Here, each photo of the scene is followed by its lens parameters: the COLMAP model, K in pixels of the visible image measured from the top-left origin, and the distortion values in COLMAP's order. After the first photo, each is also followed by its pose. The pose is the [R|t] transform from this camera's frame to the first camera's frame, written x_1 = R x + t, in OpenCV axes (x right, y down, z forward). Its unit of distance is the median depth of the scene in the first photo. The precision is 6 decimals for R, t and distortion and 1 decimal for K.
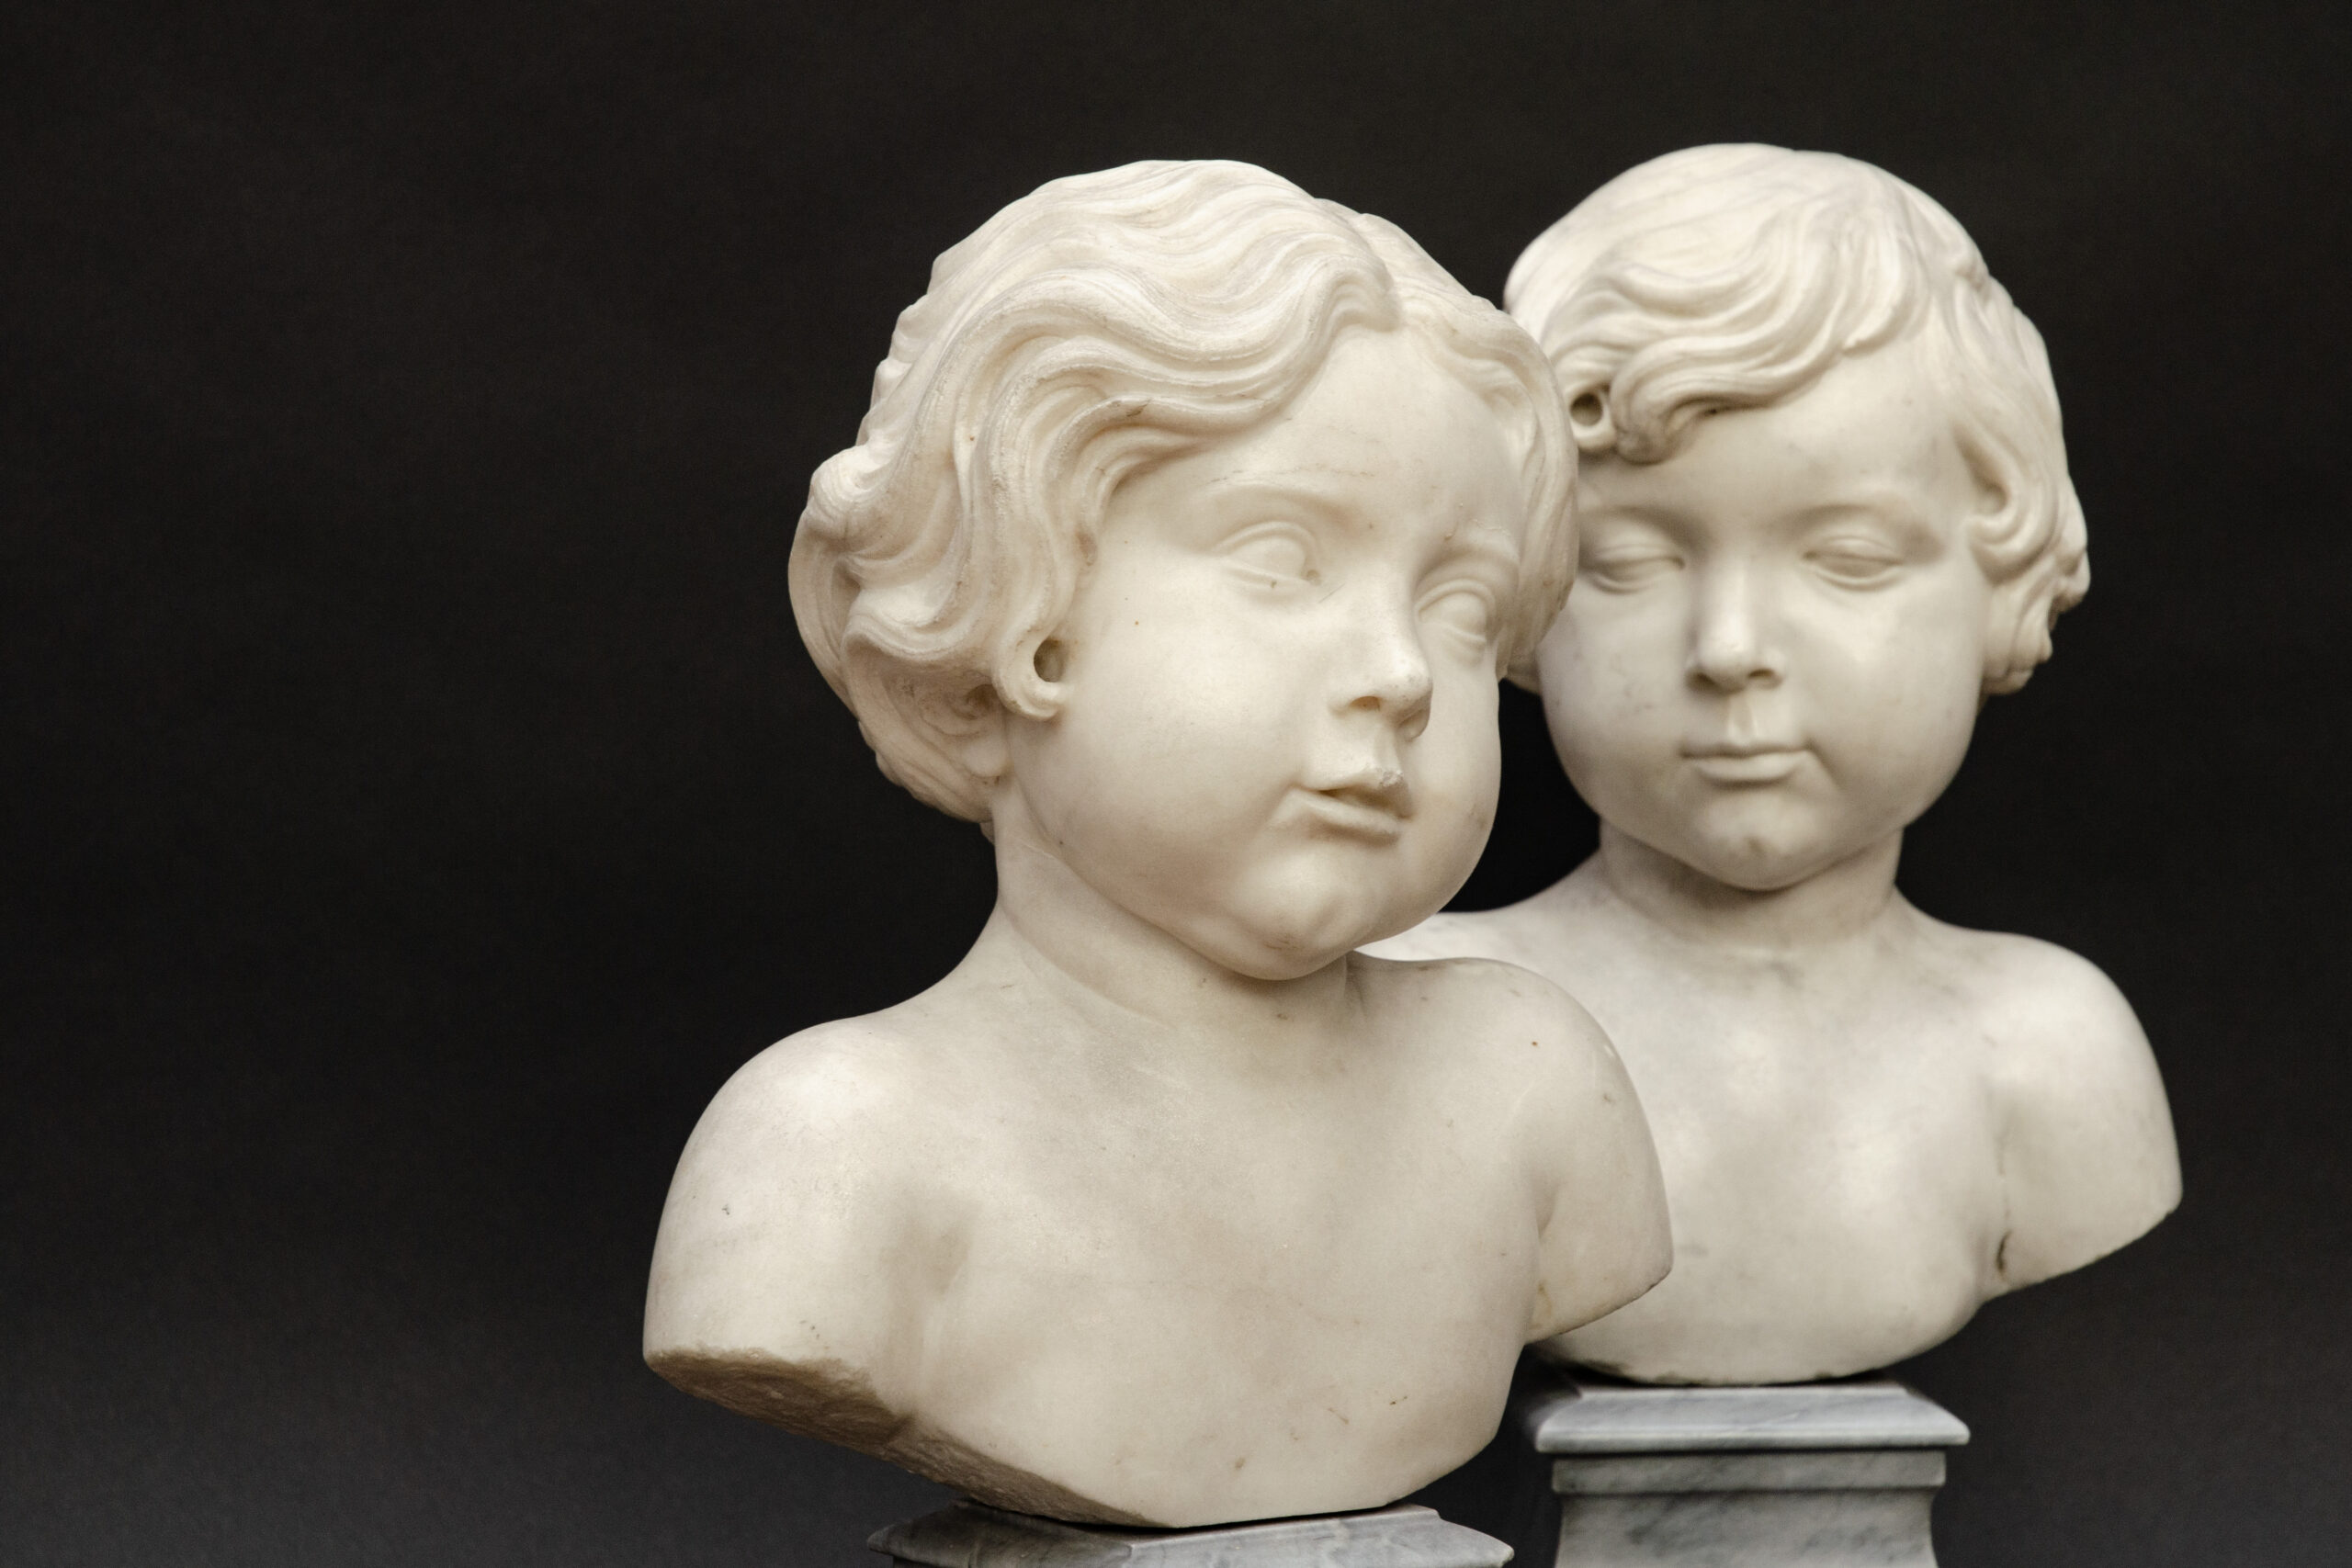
lens RADIAL K [[5546.1, 0, 1229.0], [0, 5546.1, 749.0], [0, 0, 1]] dist [0.114937, 0.459288]
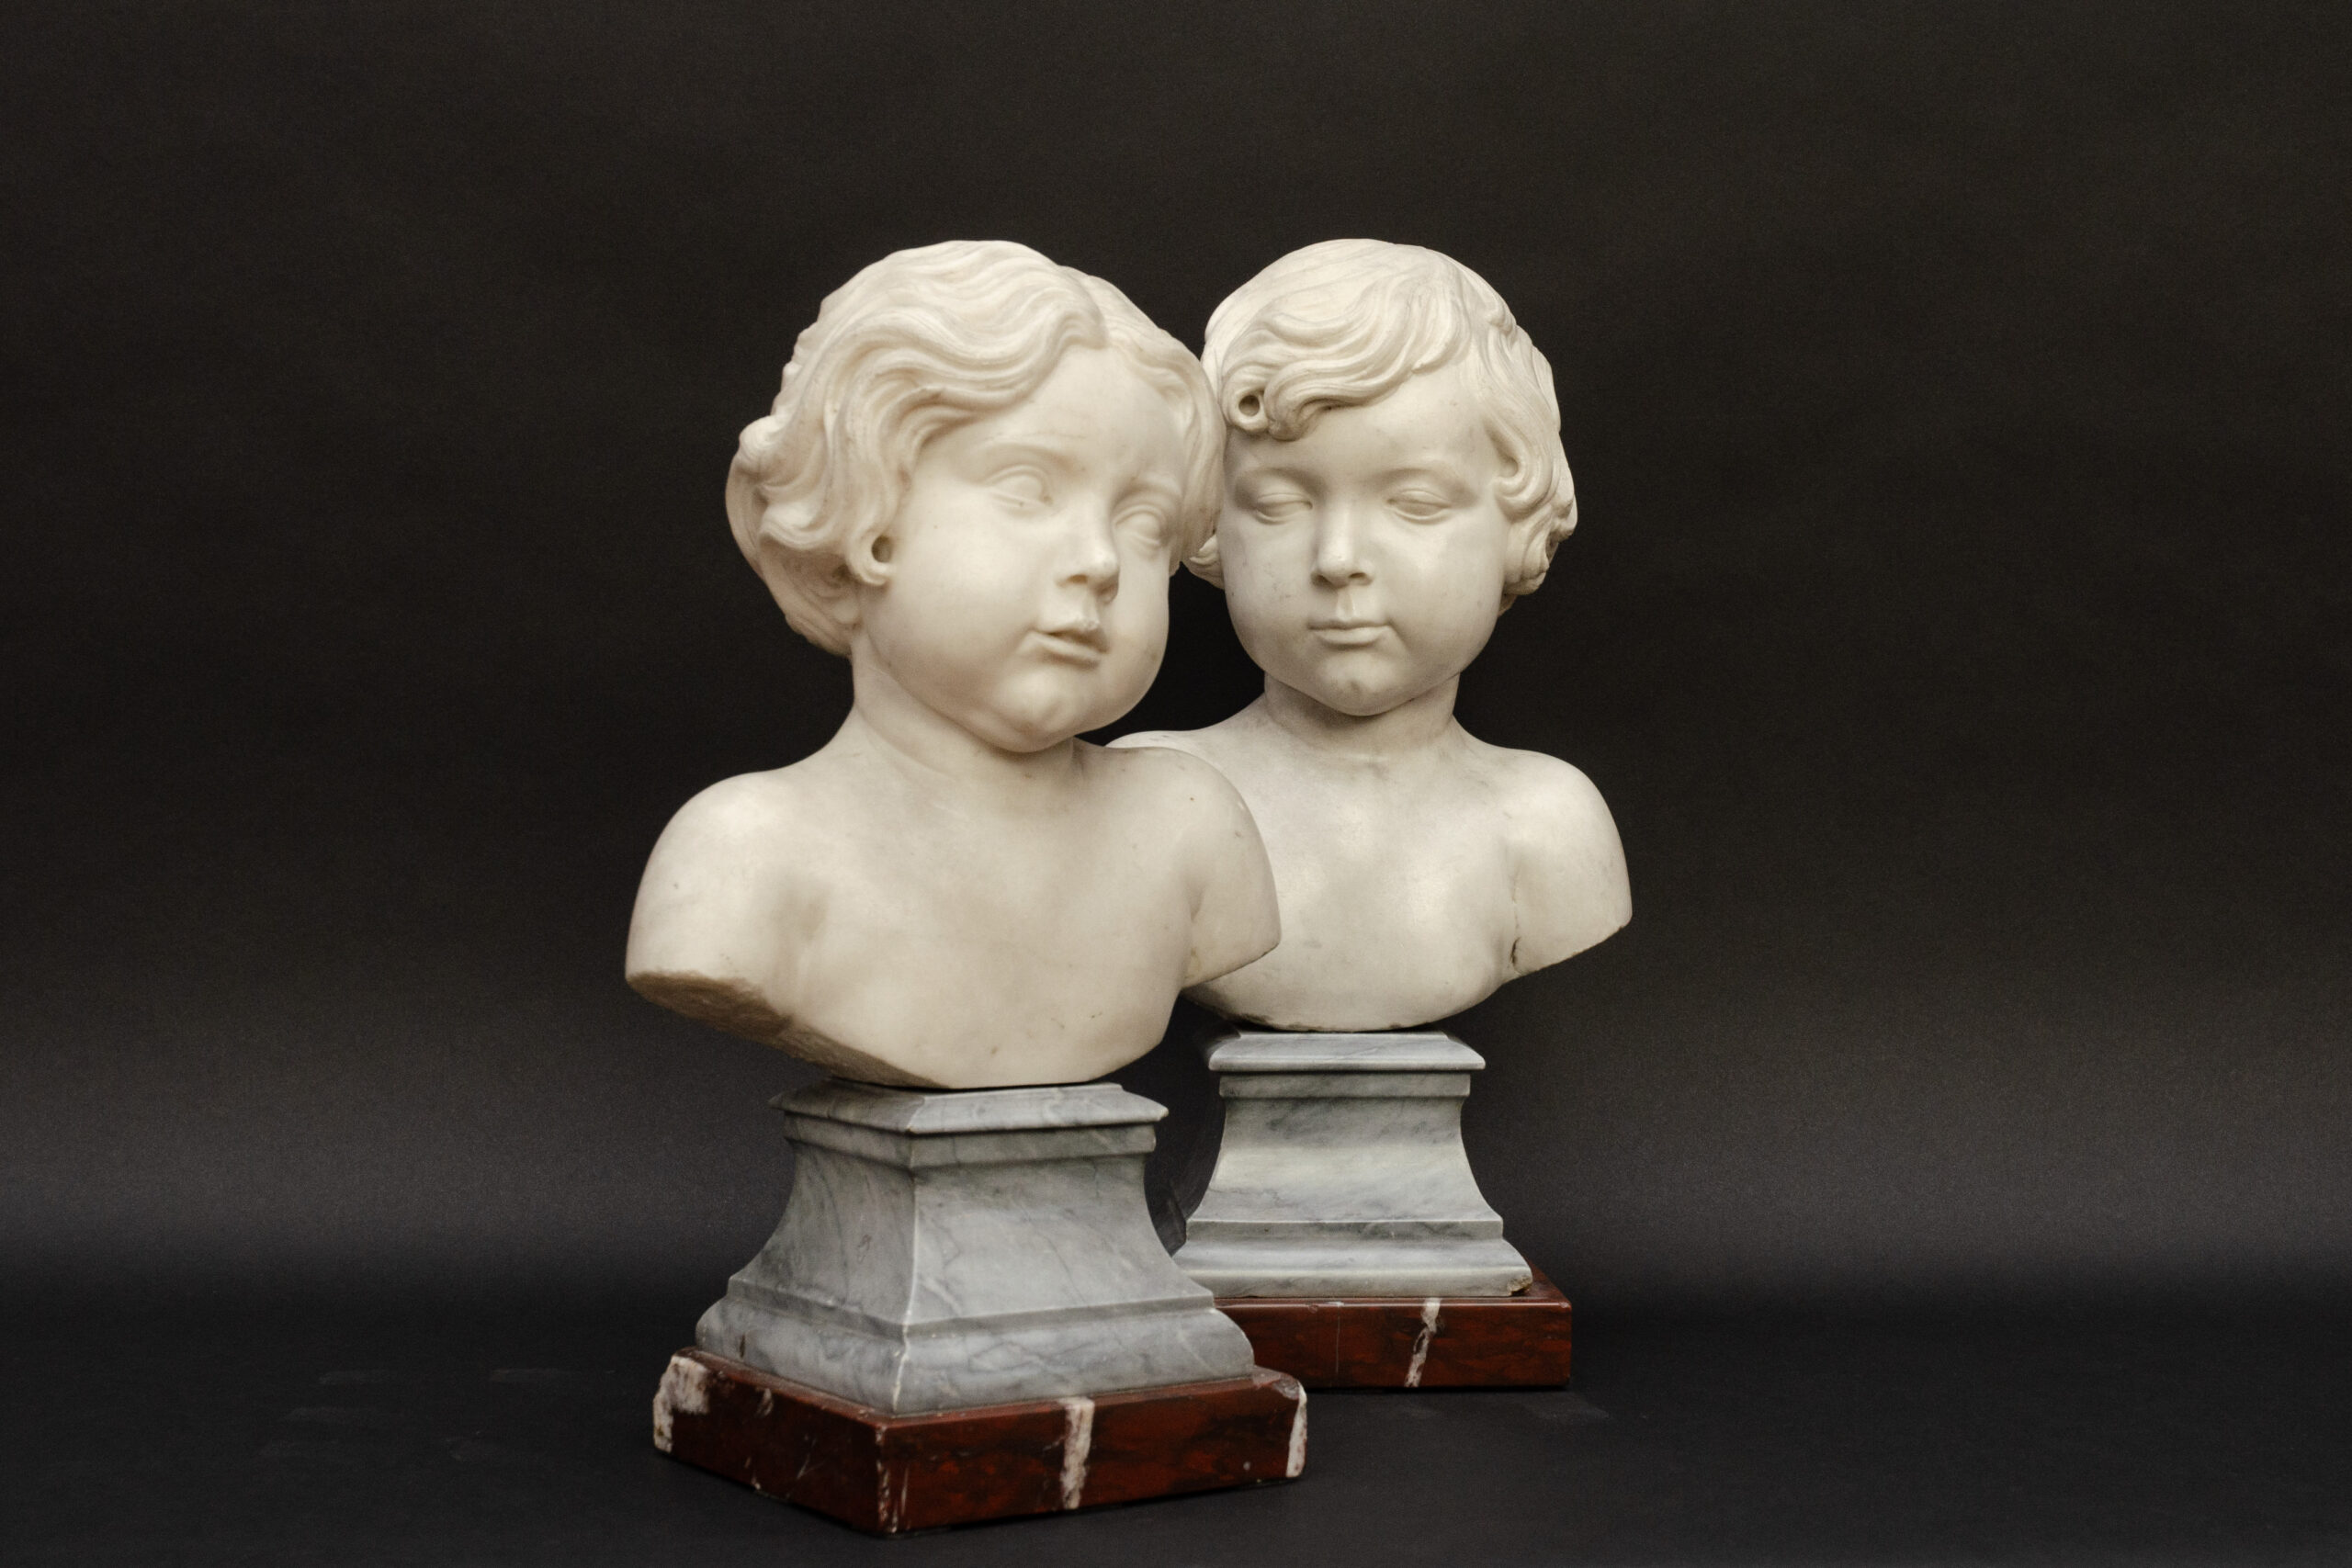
lens RADIAL K [[4216.3, 0, 1184.7], [0, 4216.3, 745.4], [0, 0, 1]] dist [-0.009737, -0.036453]
pose [[0.999886, 0.014750, -0.003341, 0.051531], [-0.014719, 0.999851, 0.008999, 0.024355], [0.003473, -0.008949, 0.999954, -0.190887]]
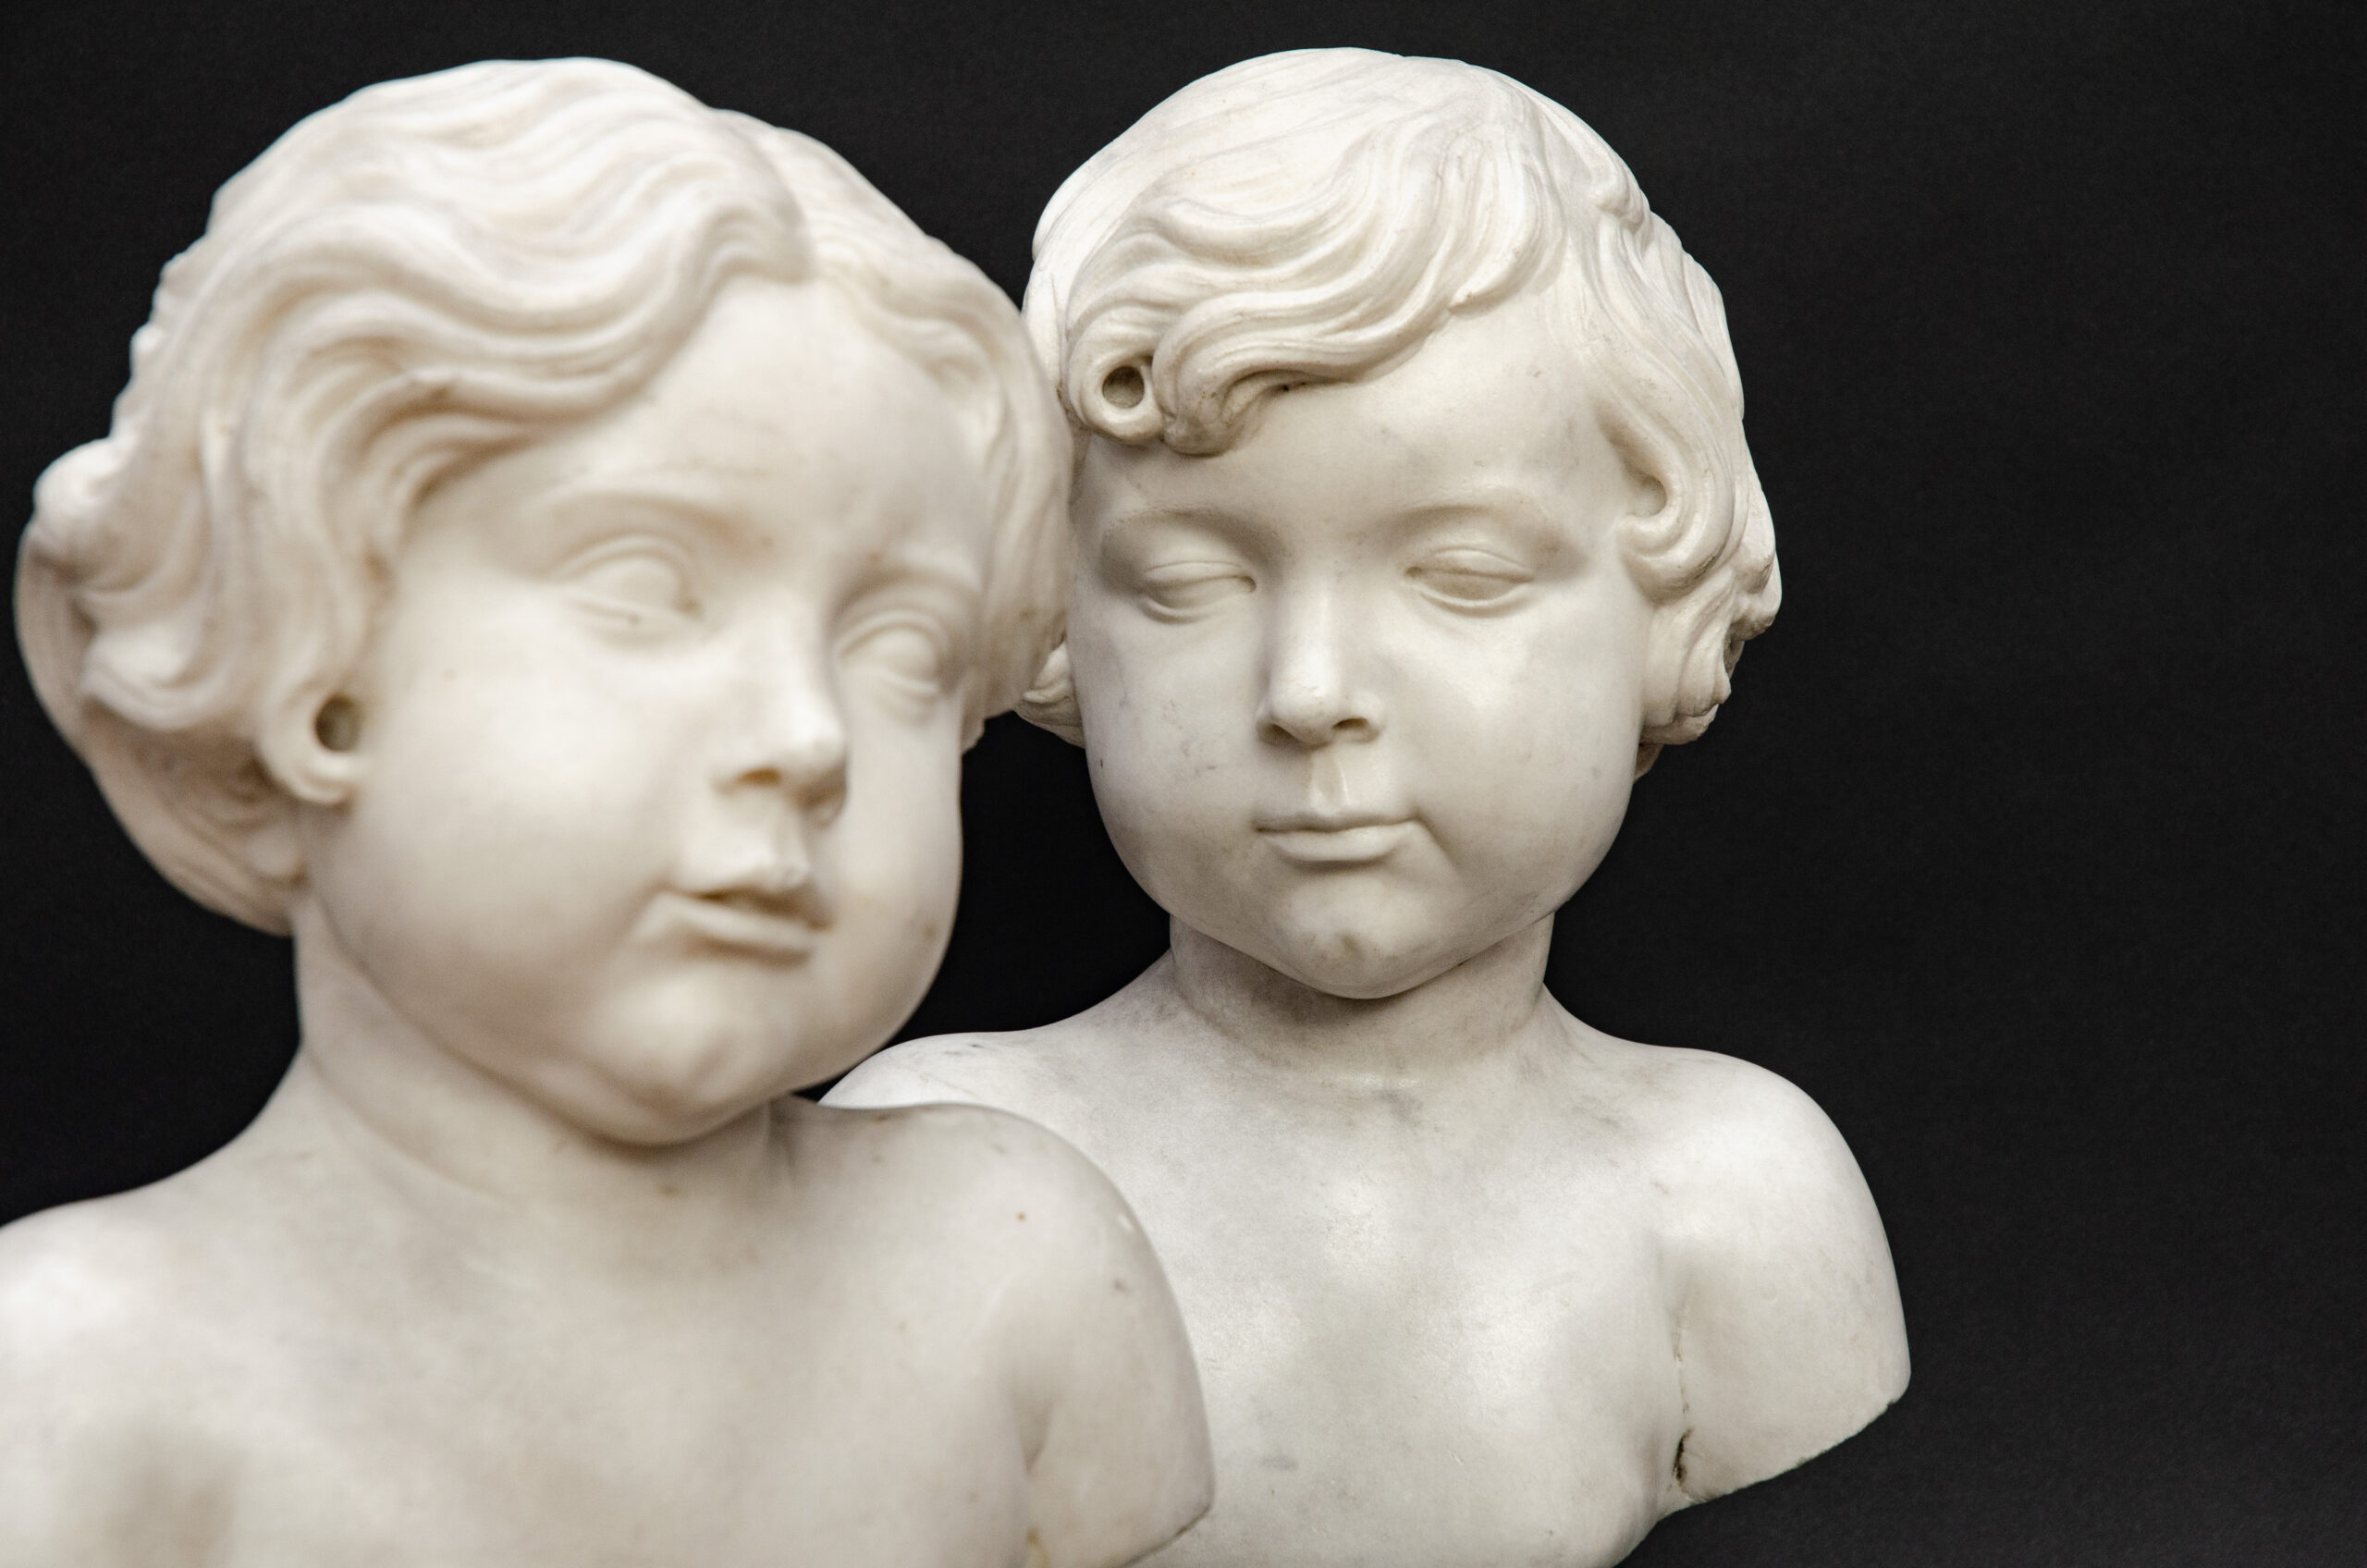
lens RADIAL K [[6069.6, 0, 1183.5], [0, 6069.6, 784.0], [0, 0, 1]] dist [0.136899, 0.189484]
pose [[0.999823, -0.011686, 0.014731, 0.059619], [0.011665, 0.999931, 0.001554, -0.006750], [-0.014748, -0.001382, 0.999890, 0.149267]]
